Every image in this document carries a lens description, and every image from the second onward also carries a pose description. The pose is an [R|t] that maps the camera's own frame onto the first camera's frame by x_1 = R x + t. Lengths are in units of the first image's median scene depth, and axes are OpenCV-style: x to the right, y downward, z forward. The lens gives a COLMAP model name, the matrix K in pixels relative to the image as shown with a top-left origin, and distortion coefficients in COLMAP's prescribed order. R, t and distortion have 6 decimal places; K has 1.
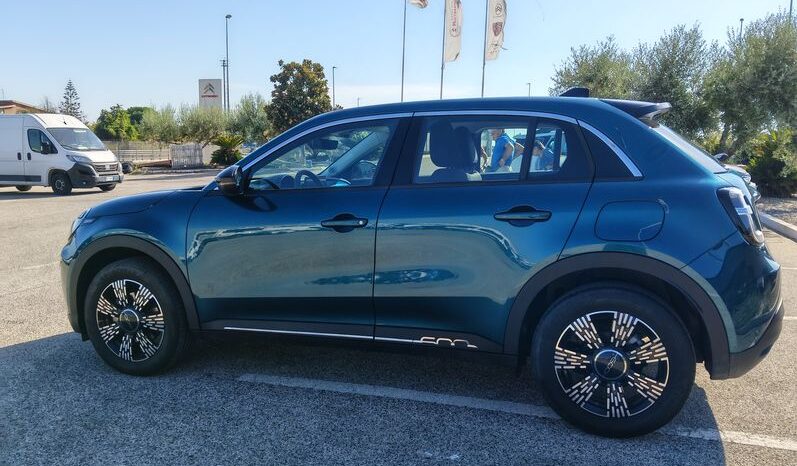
lens RADIAL K [[667.8, 0, 395.1], [0, 667.8, 231.8], [0, 0, 1]] dist [0.035169, -0.106423]
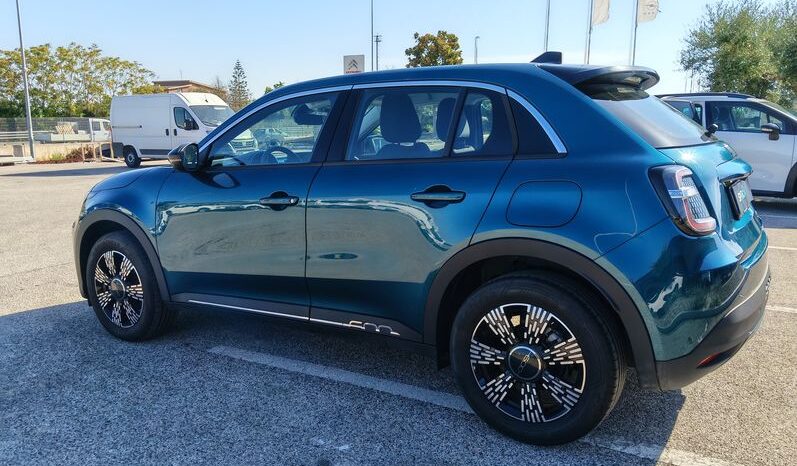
lens RADIAL K [[667.8, 0, 400.7], [0, 667.8, 230.8], [0, 0, 1]] dist [0.035169, -0.106423]
pose [[0.971164, 0.023625, -0.237241, 0.360704], [-0.014213, 0.999045, 0.041305, -0.013356], [0.237990, -0.036742, 0.970572, 0.093961]]
